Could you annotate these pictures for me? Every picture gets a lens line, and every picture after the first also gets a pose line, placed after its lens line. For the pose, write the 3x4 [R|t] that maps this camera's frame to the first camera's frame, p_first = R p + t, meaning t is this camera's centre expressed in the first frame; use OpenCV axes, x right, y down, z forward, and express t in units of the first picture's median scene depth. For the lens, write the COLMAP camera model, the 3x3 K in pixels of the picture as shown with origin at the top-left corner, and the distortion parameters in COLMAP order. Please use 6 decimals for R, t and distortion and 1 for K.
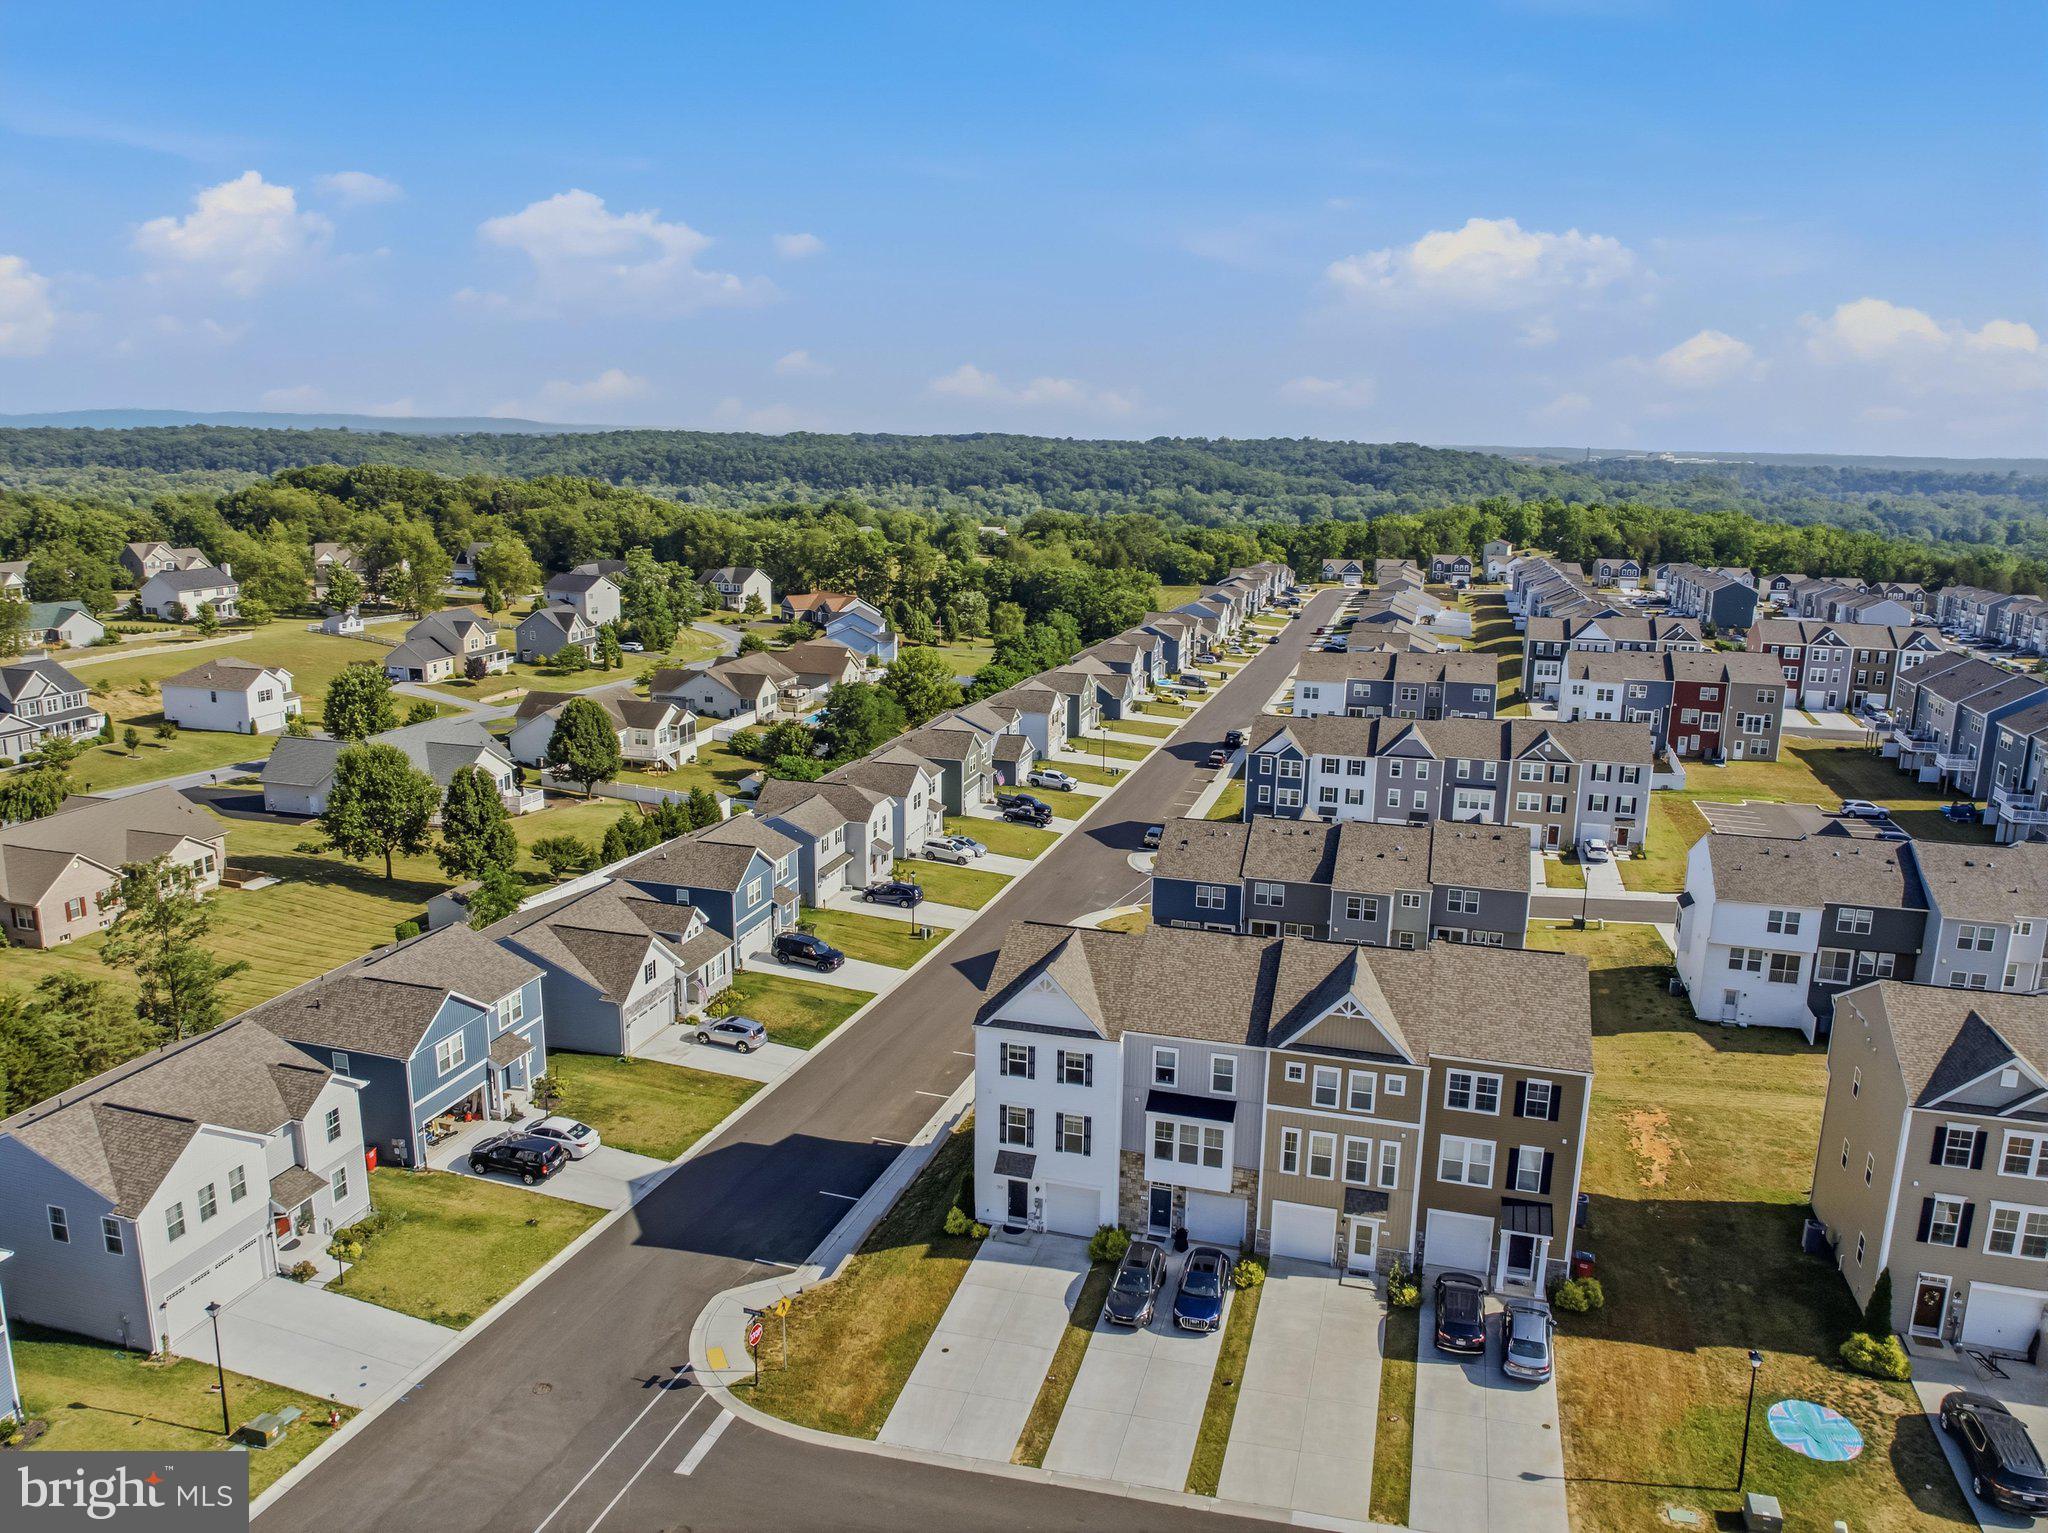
lens RADIAL K [[1440.4, 0, 1034.4], [0, 1440.4, 754.0], [0, 0, 1]] dist [-0.037969, -0.000834]
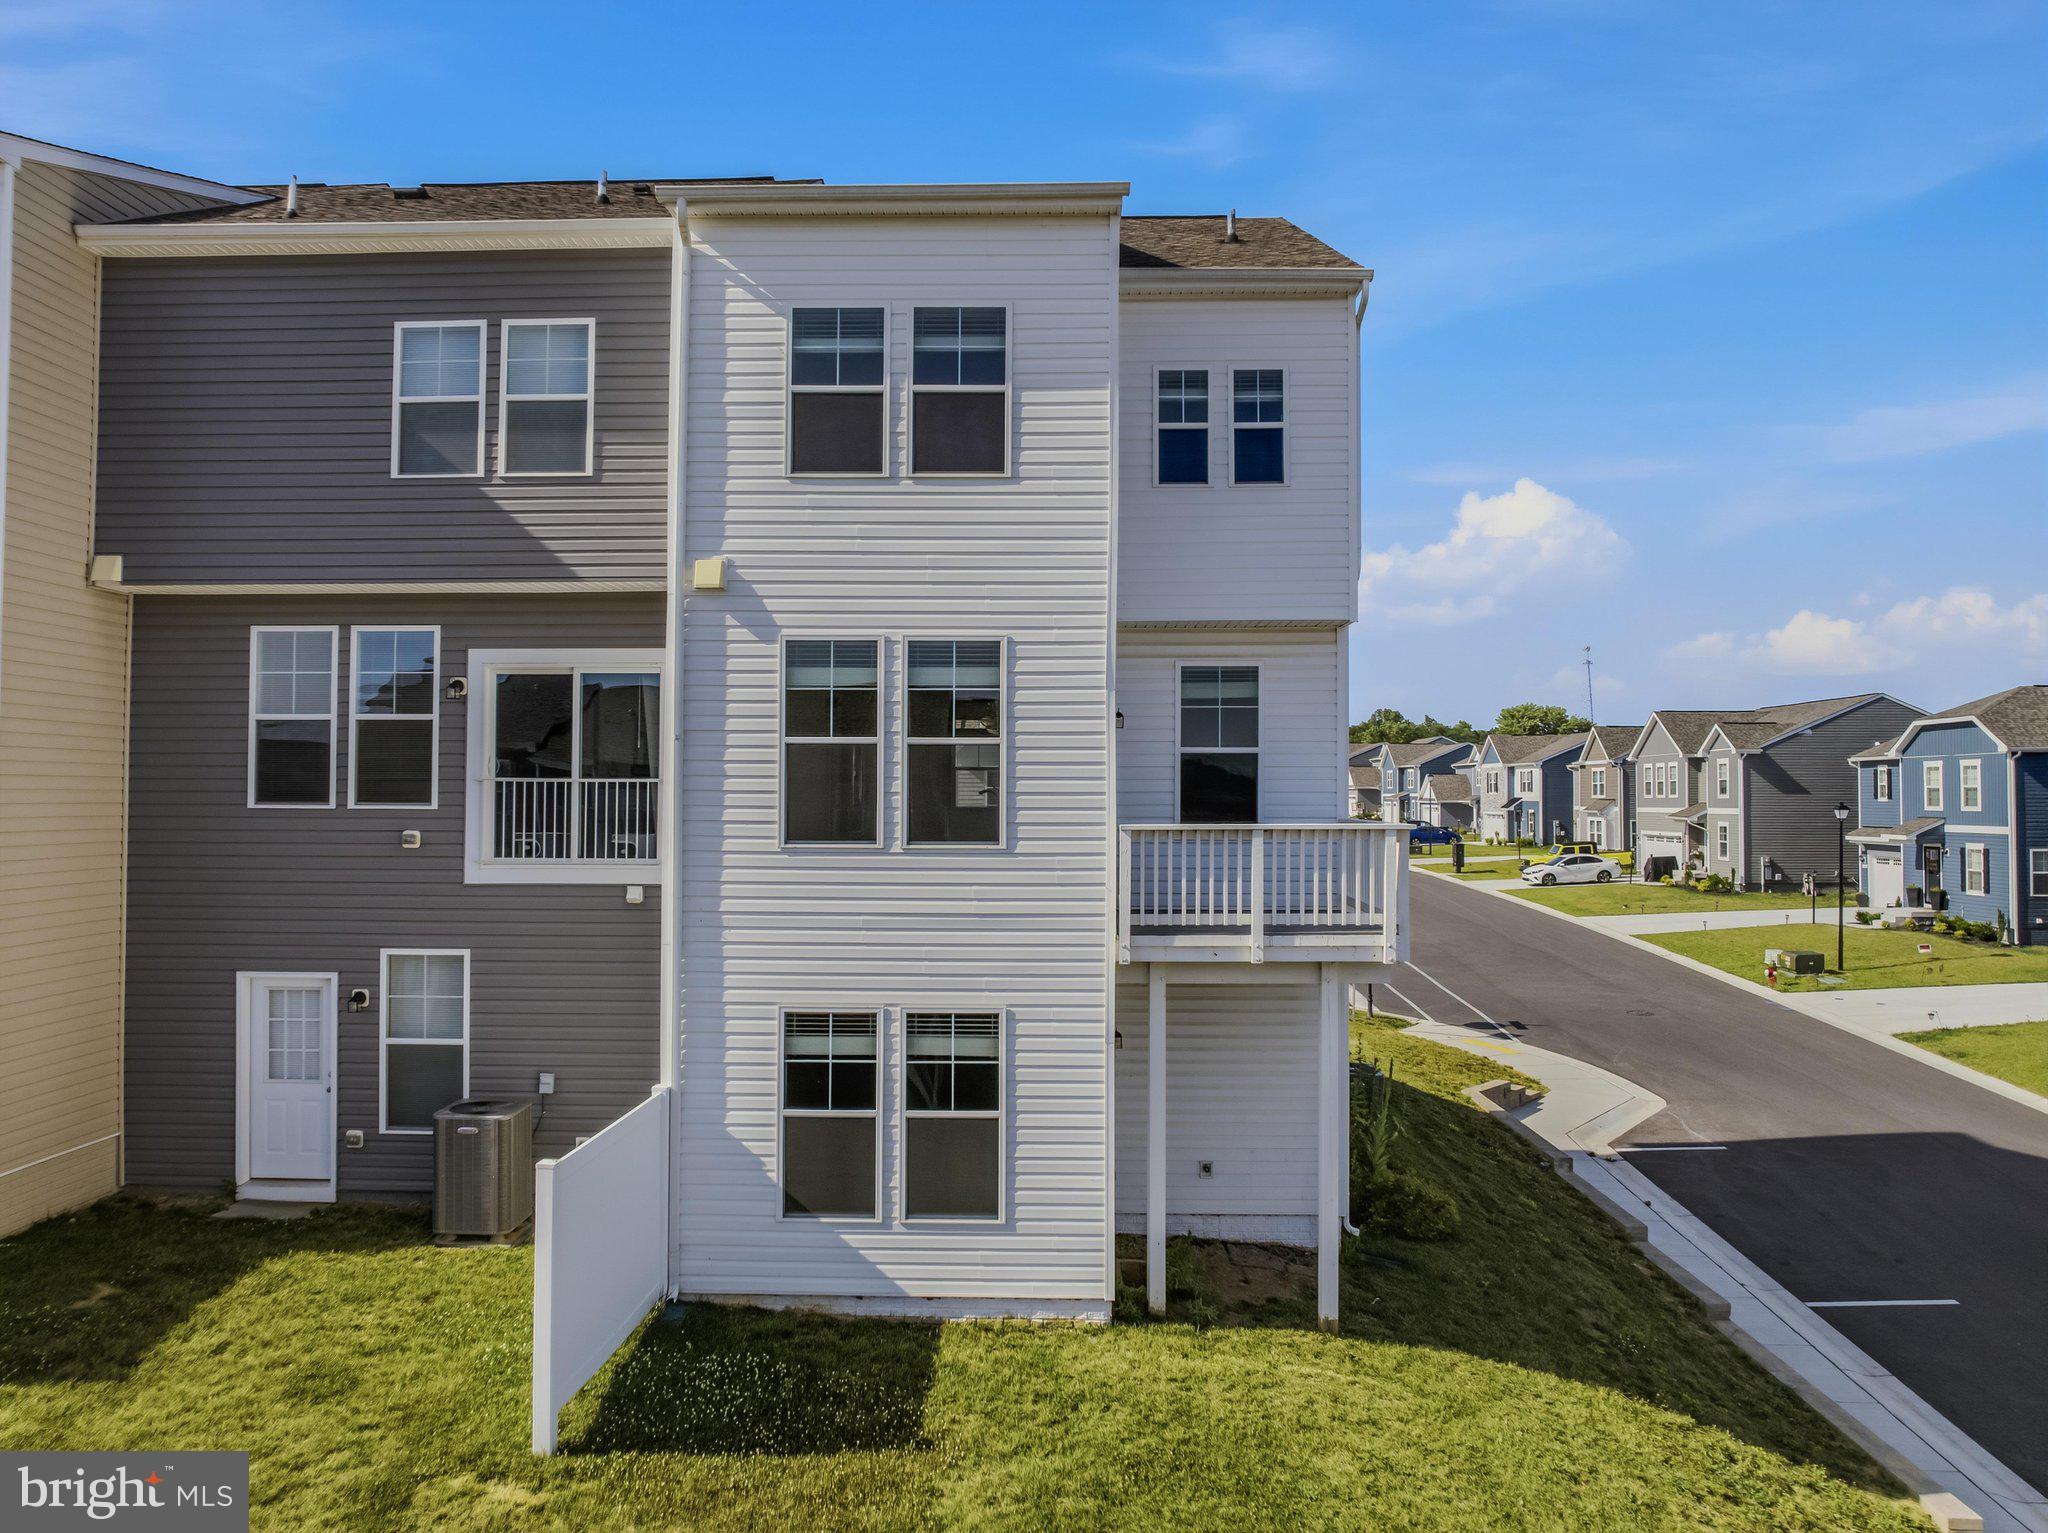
lens RADIAL K [[1440.4, 0, 1036.6], [0, 1440.4, 761.7], [0, 0, 1]] dist [-0.037969, -0.000834]
pose [[-0.966769, -0.023752, -0.254544, 0.101875], [-0.071741, 0.980873, 0.180946, 0.169269], [0.245378, 0.193194, -0.949982, 1.239361]]
